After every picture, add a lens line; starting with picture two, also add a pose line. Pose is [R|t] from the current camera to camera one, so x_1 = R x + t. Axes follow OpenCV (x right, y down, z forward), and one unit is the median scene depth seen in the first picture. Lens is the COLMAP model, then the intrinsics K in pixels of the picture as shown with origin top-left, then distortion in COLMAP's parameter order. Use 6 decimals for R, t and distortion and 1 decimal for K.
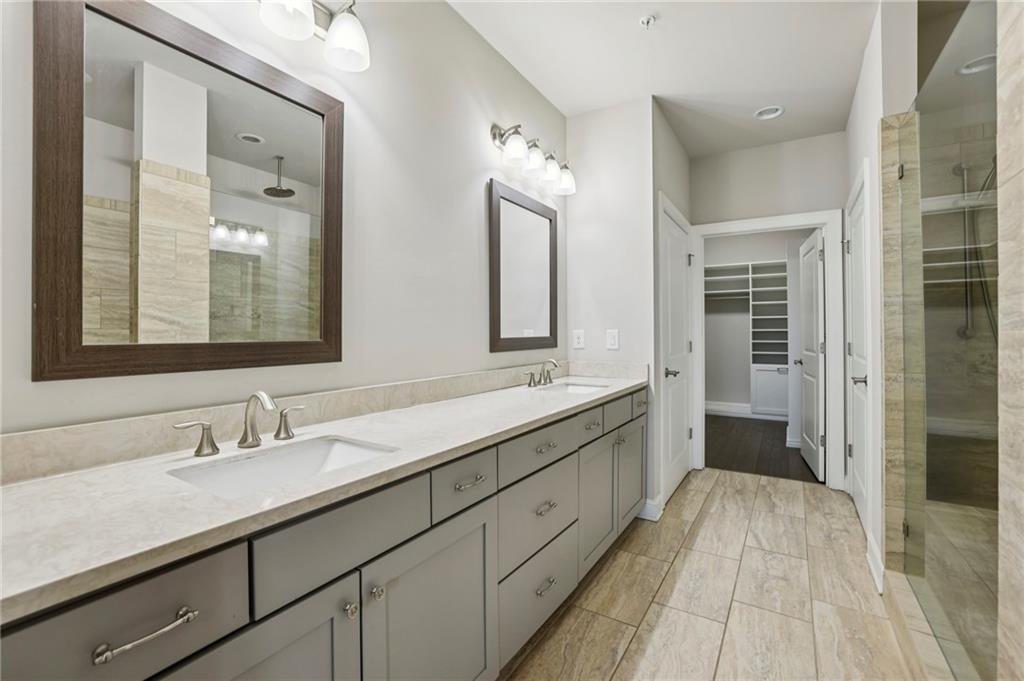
lens RADIAL K [[444.0, 0, 508.3], [0, 444.0, 349.6], [0, 0, 1]] dist [-0.053191, 0.018582]
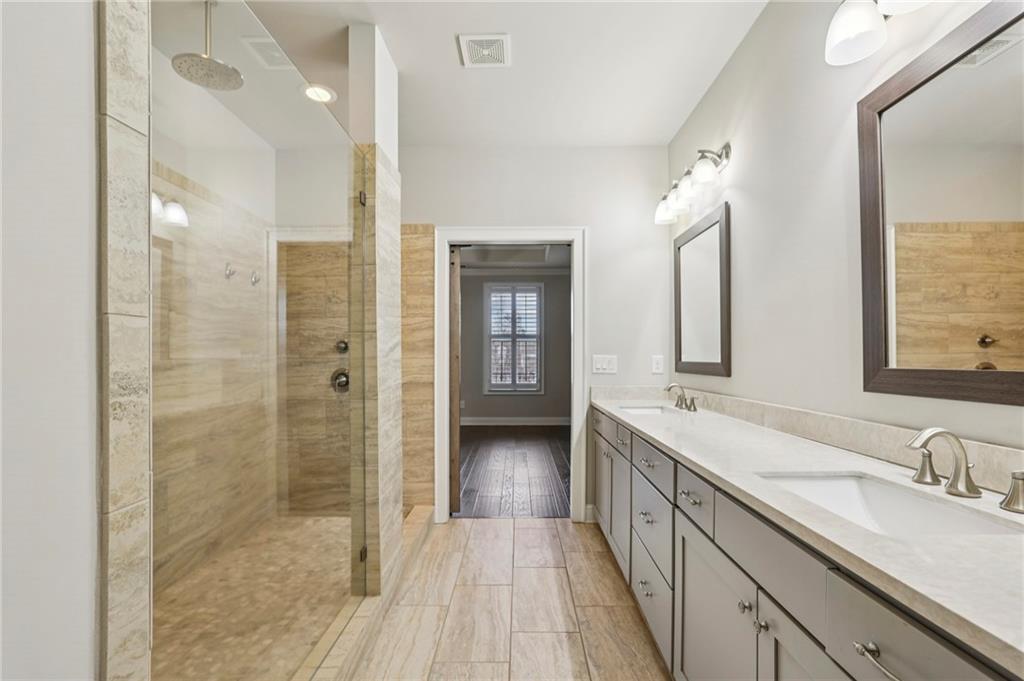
lens RADIAL K [[444.0, 0, 508.3], [0, 444.0, 349.6], [0, 0, 1]] dist [-0.053191, 0.018582]
pose [[-0.855680, -0.018763, -0.517166, 0.868198], [-0.032364, 0.999327, 0.017292, -0.057022], [0.516493, 0.031534, -0.855711, 1.563981]]
